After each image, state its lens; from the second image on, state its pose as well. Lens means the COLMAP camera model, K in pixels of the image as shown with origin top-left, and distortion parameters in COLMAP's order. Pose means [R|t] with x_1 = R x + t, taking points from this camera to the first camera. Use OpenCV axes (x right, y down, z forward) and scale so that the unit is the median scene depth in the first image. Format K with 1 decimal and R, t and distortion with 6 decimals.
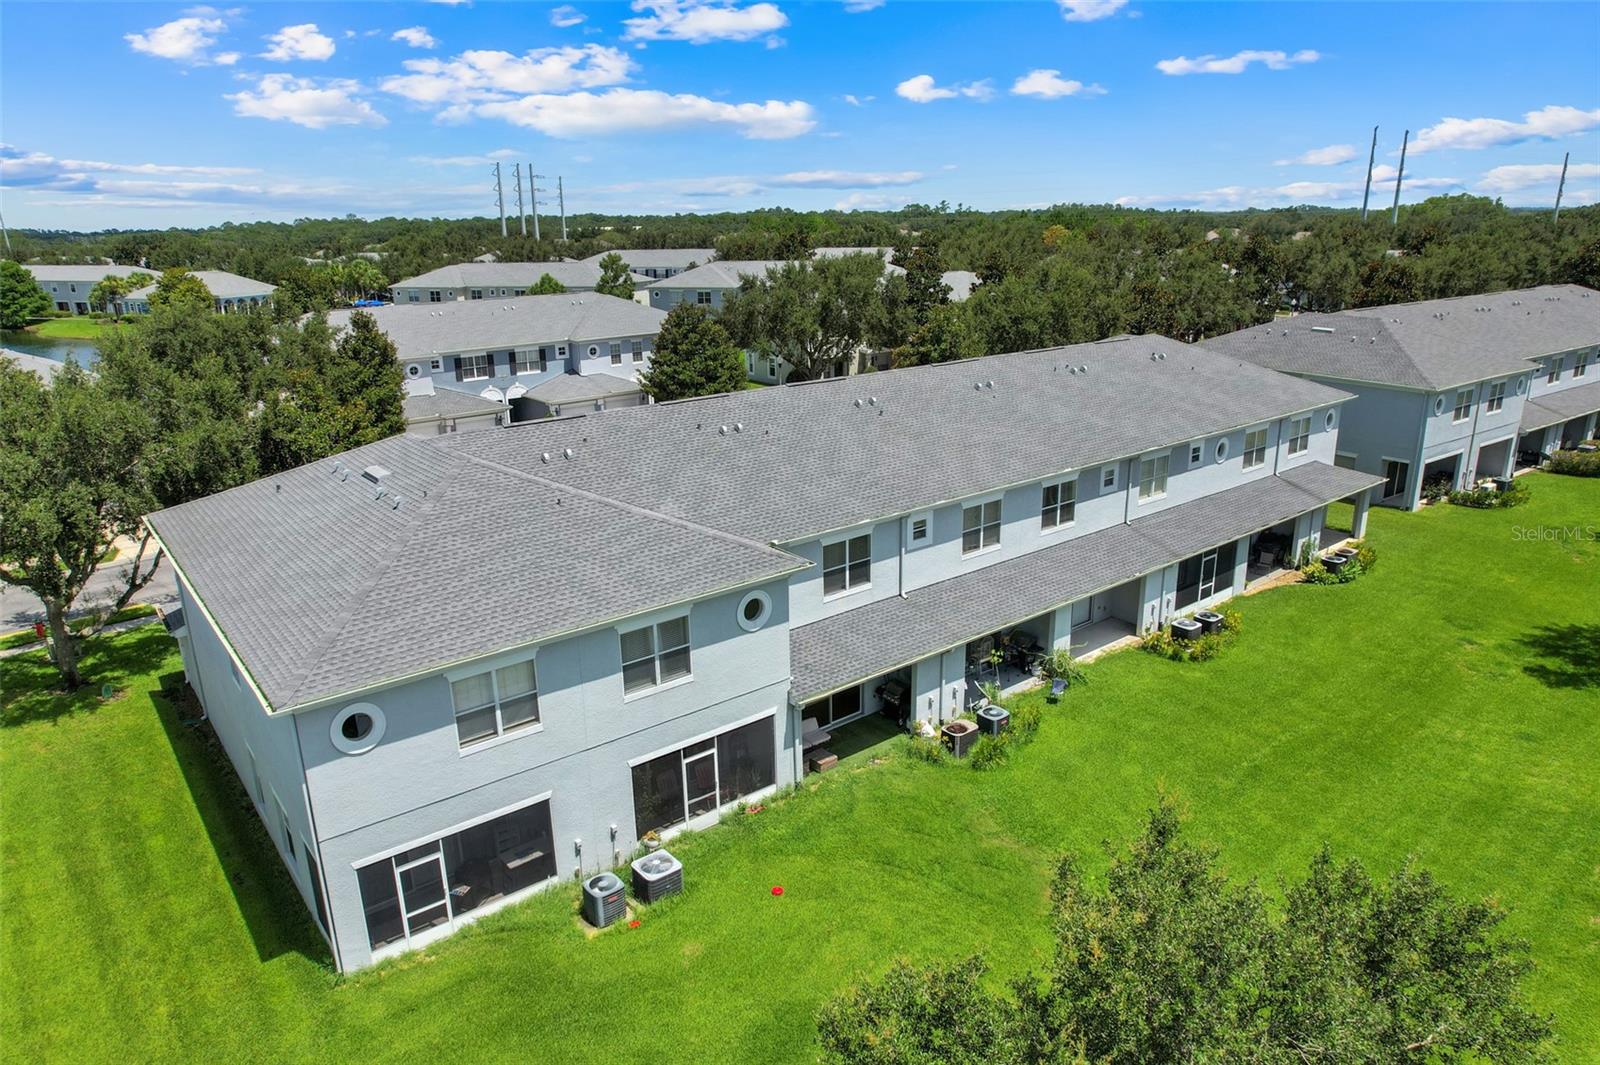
lens RADIAL K [[1042.5, 0, 800.0], [0, 1042.5, 532.5], [0, 0, 1]] dist [-0.081137, 0.076613]
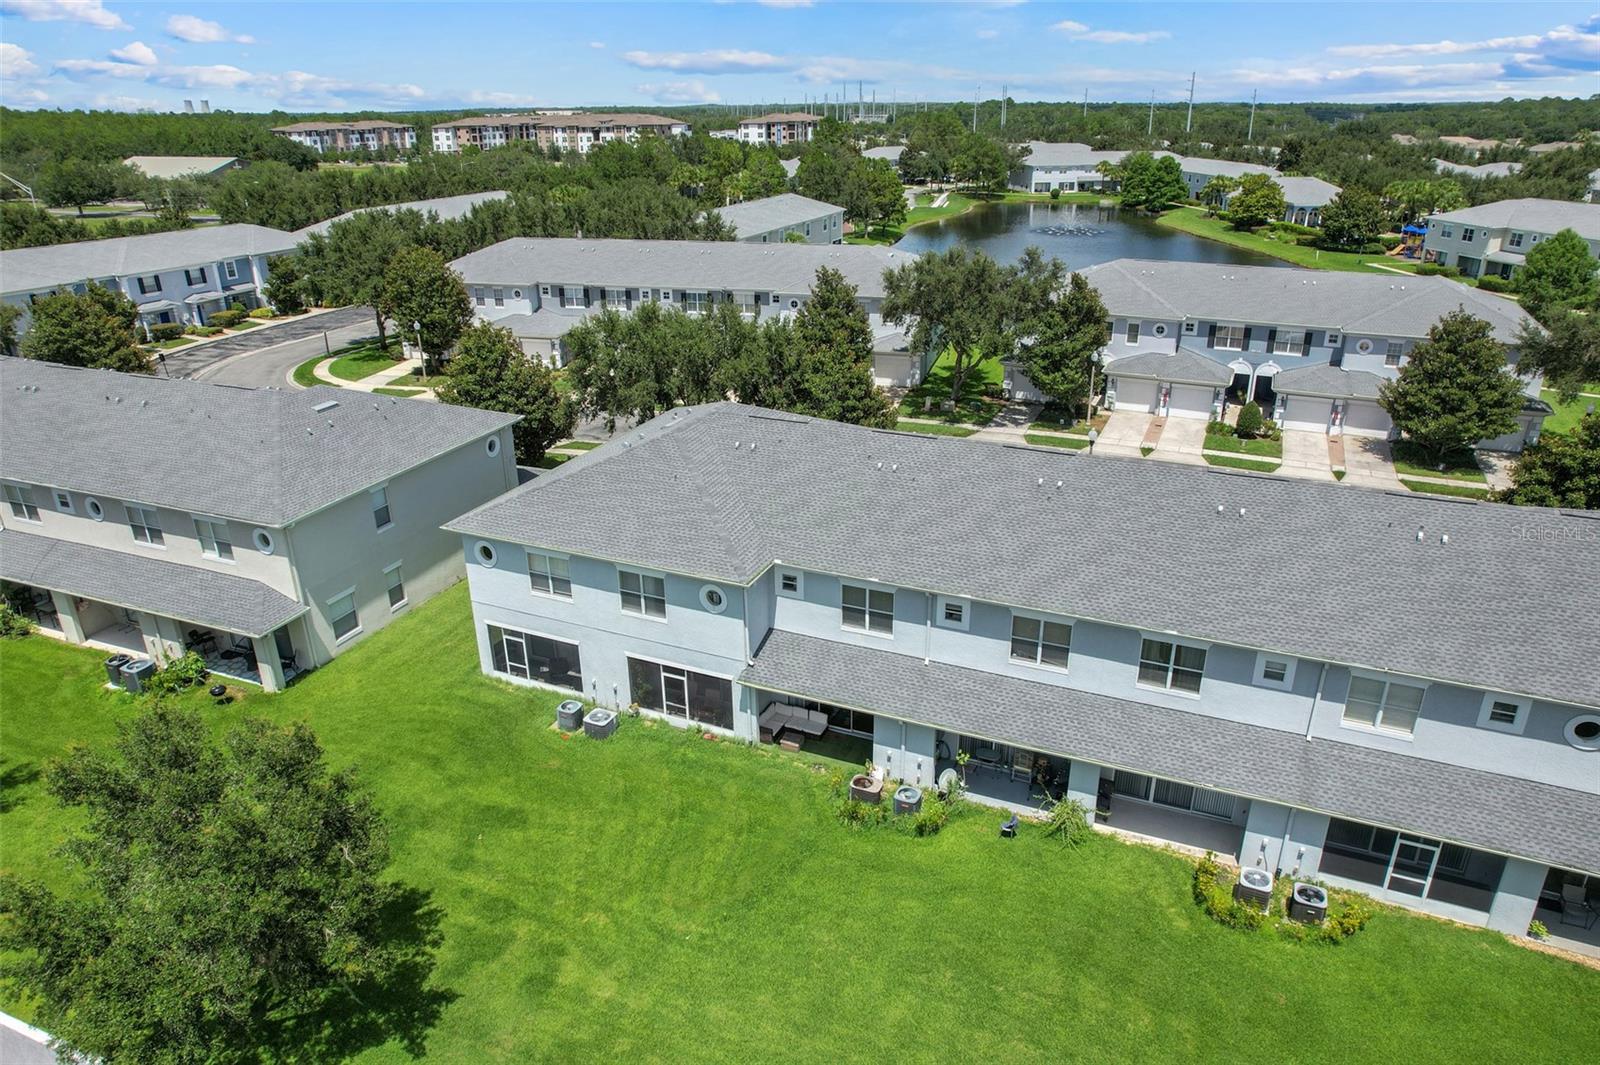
lens RADIAL K [[1042.5, 0, 800.0], [0, 1042.5, 532.5], [0, 0, 1]] dist [-0.081137, 0.076613]
pose [[0.455444, 0.353807, -0.816940, 0.897288], [-0.256361, 0.930890, 0.260236, -0.319385], [0.852555, 0.090908, 0.514670, 0.332030]]
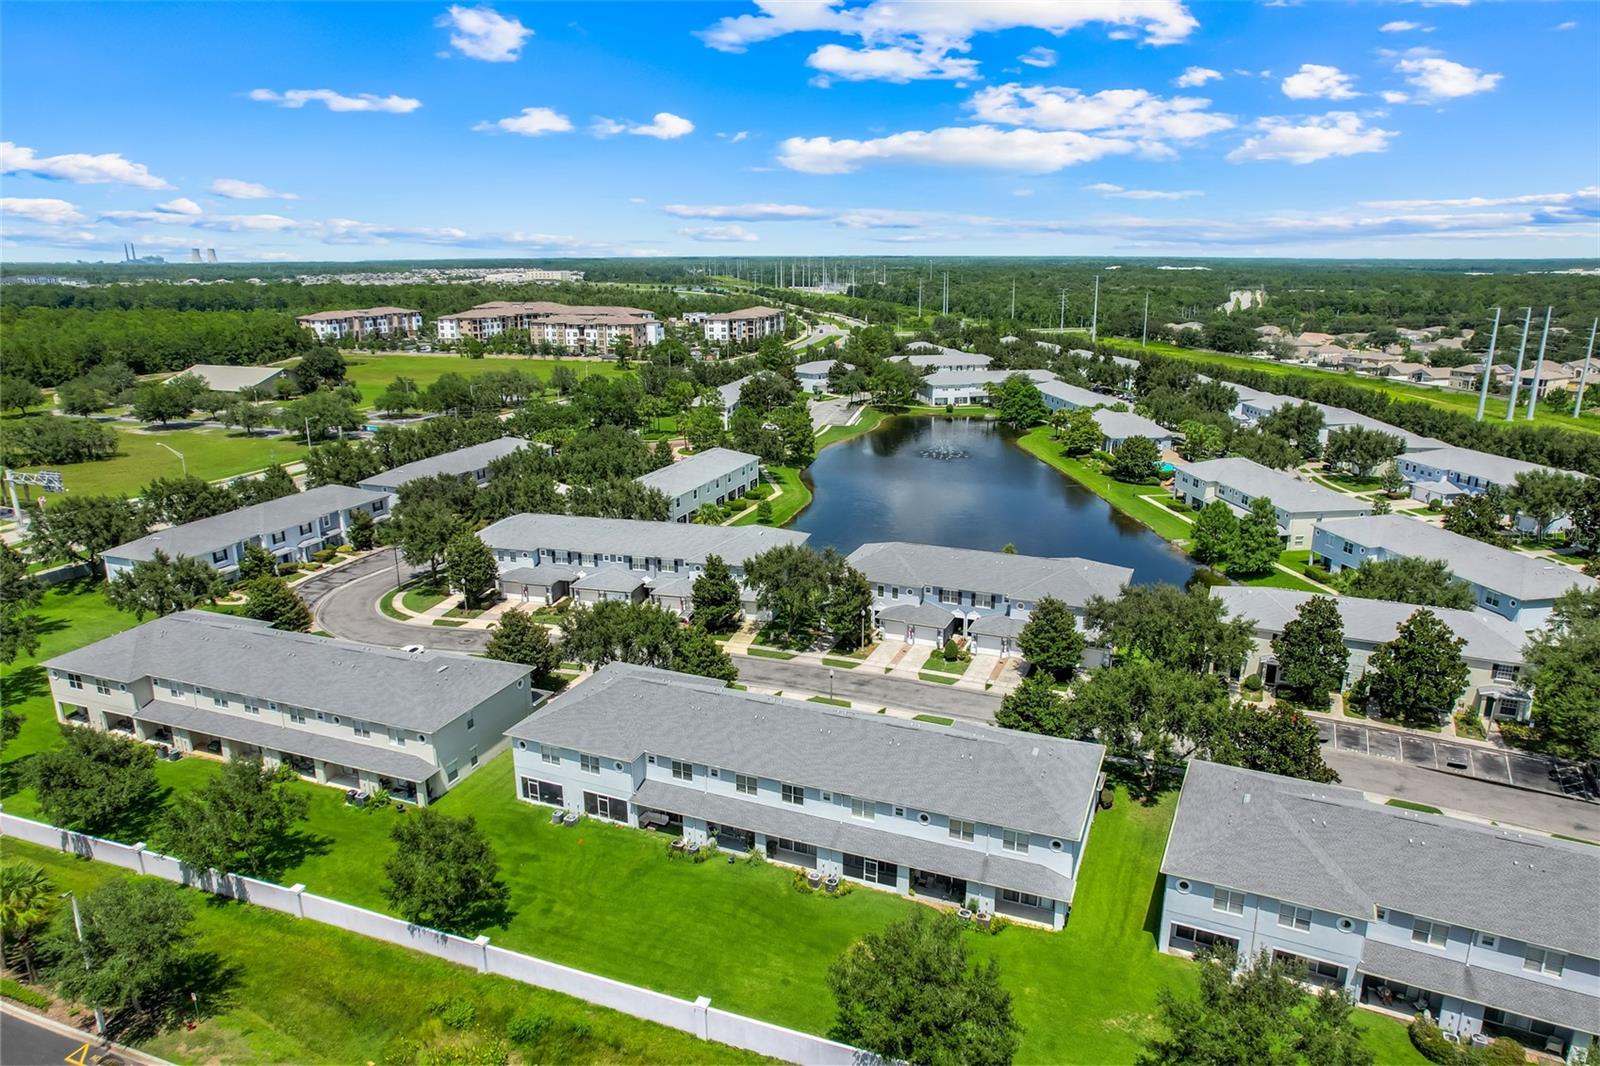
lens RADIAL K [[1022.6, 0, 800.0], [0, 1022.6, 533.0], [0, 0, 1]] dist [-0.051456, -0.000610]
pose [[0.474290, 0.248439, -0.844587, 2.288822], [-0.260736, 0.955956, 0.134778, -1.004887], [0.840872, 0.156290, 0.518177, -0.241922]]
